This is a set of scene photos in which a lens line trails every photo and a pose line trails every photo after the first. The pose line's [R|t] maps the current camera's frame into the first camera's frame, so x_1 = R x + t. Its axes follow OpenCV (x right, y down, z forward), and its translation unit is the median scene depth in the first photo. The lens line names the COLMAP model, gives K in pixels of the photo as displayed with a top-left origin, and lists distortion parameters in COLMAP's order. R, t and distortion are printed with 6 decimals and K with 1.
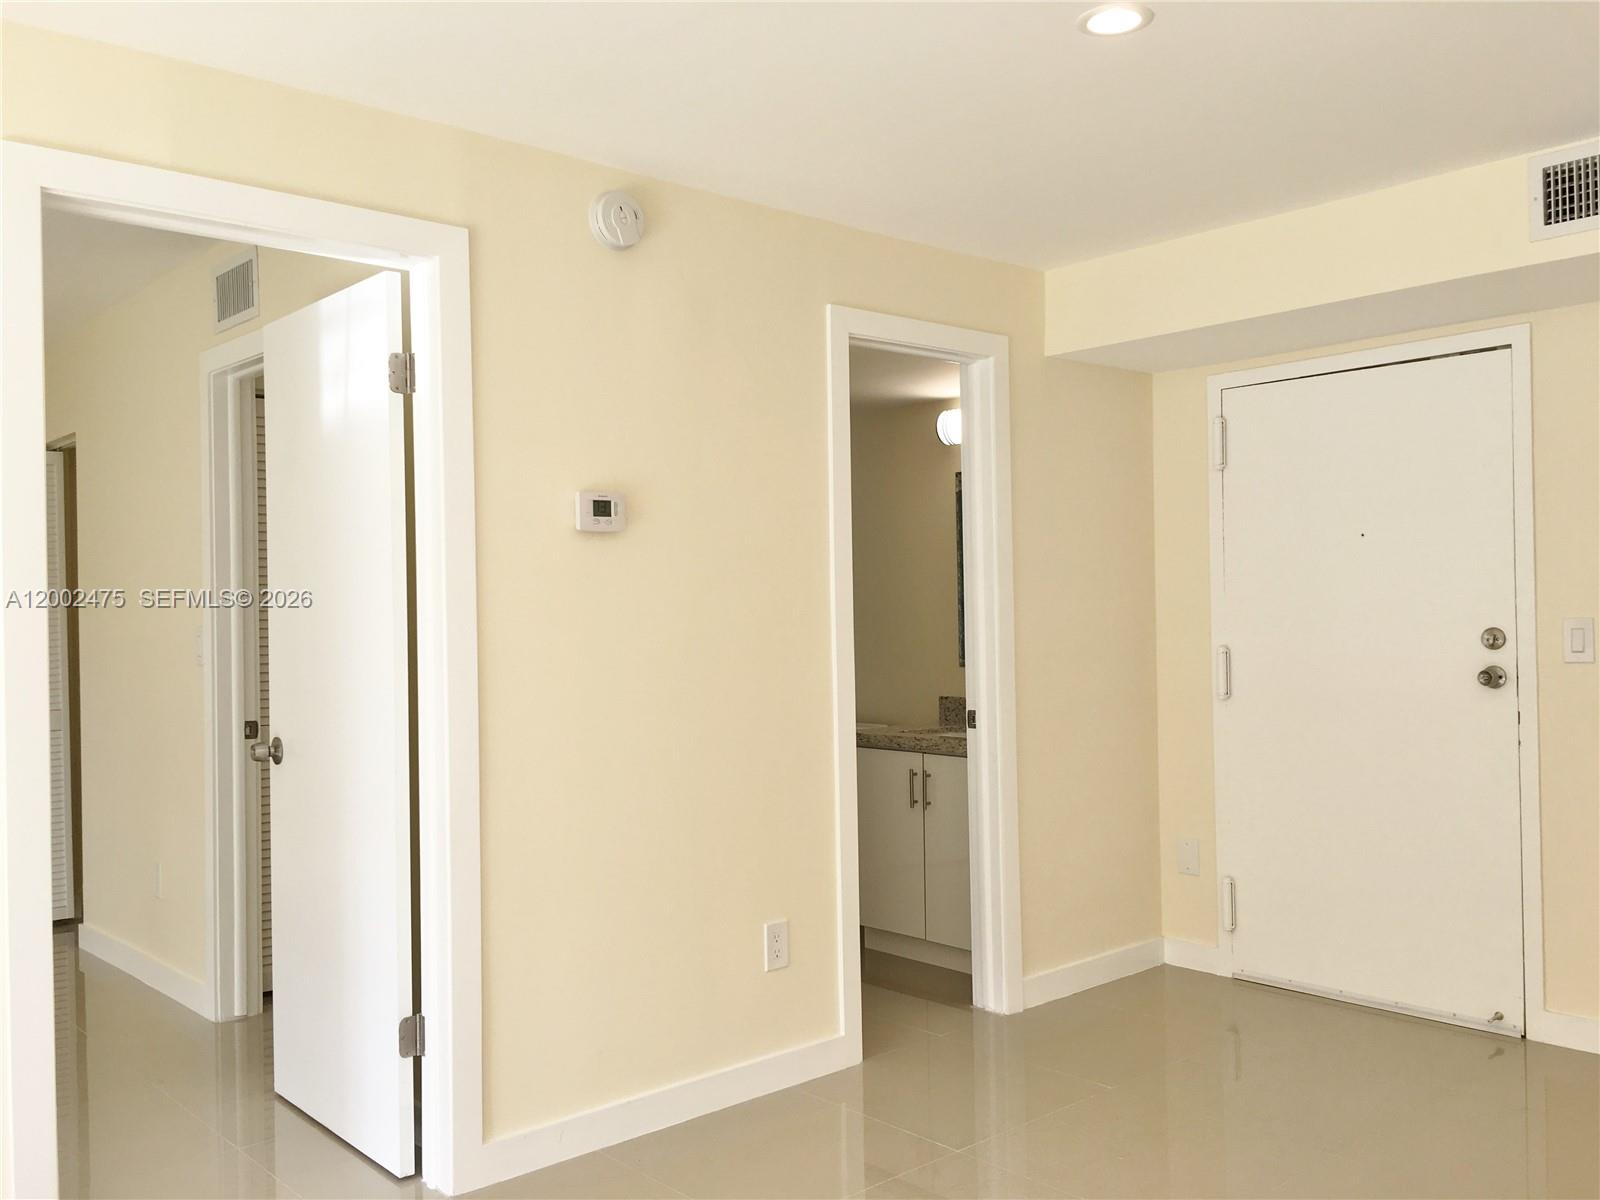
lens RADIAL K [[1376.2, 0, 811.4], [0, 1376.2, 597.5], [0, 0, 1]] dist [0.060787, -0.068989]
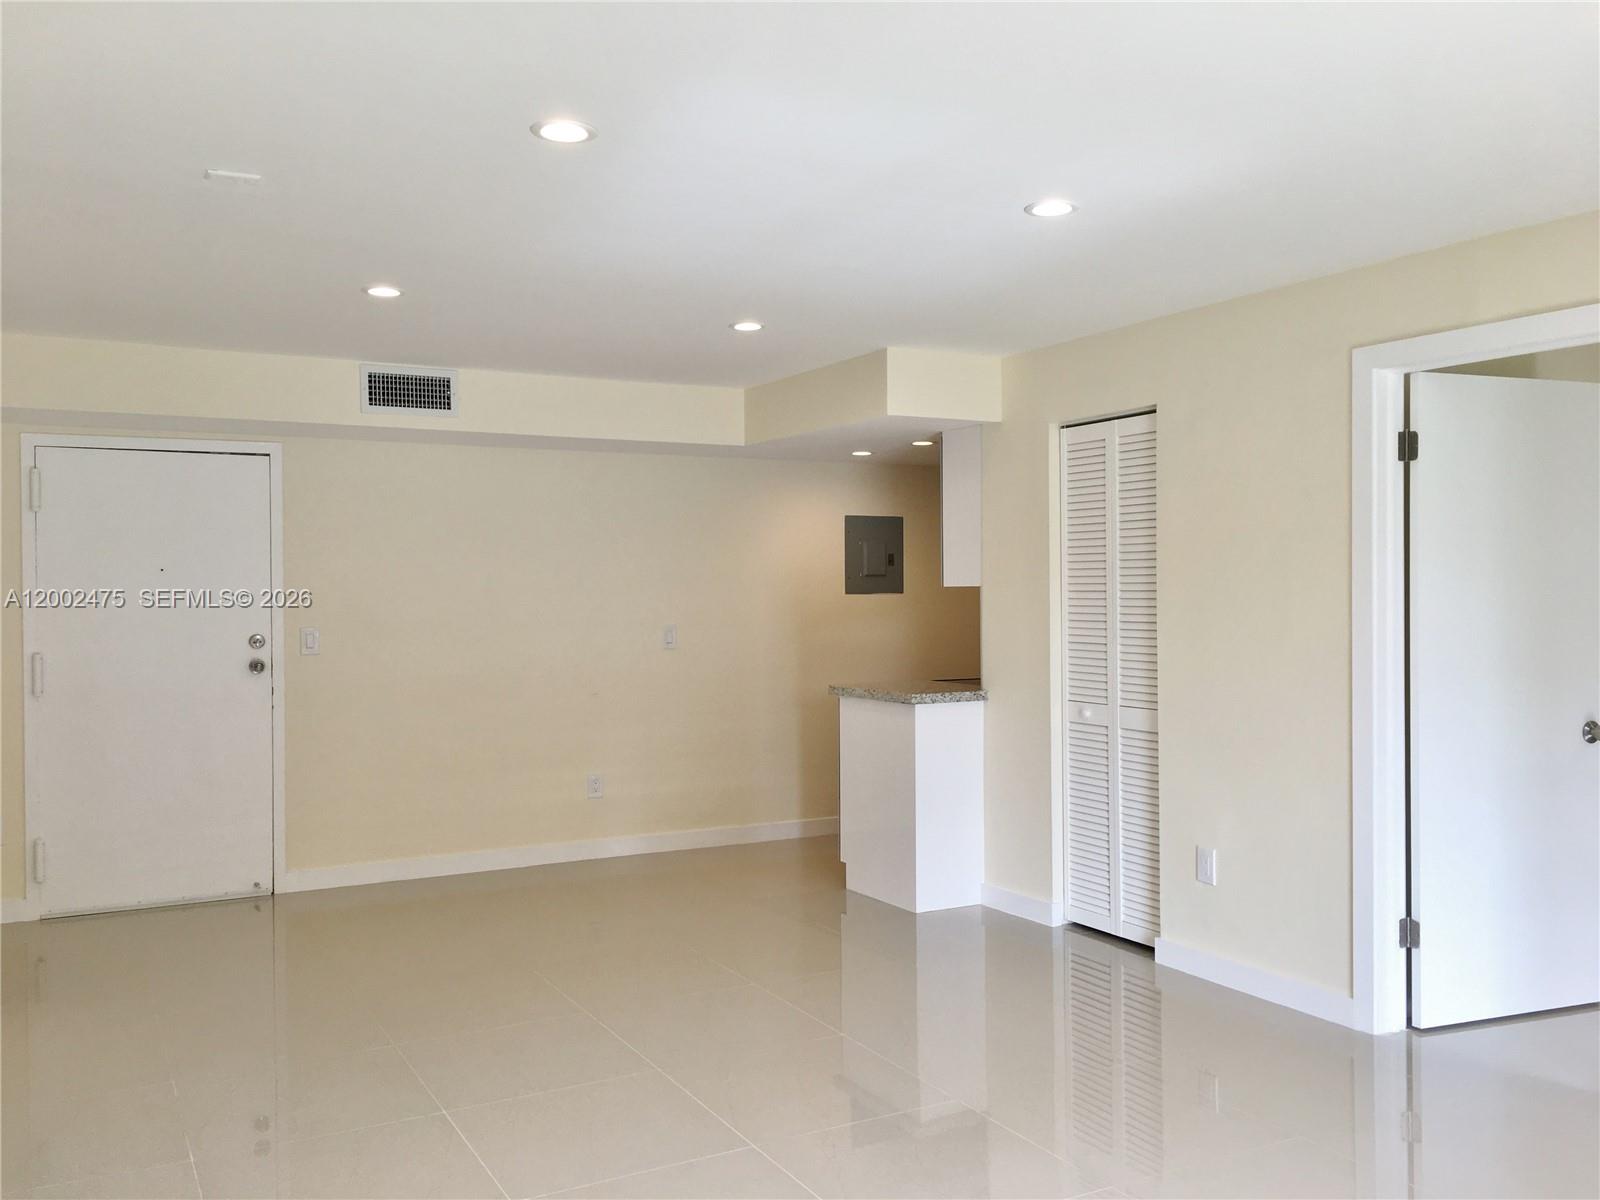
lens RADIAL K [[1376.2, 0, 799.6], [0, 1376.2, 596.5], [0, 0, 1]] dist [0.060787, -0.068989]
pose [[0.249066, 0.007866, 0.968455, -0.864440], [-0.008216, 0.999948, -0.006009, -0.016171], [-0.968452, -0.006460, 0.249117, 0.032503]]
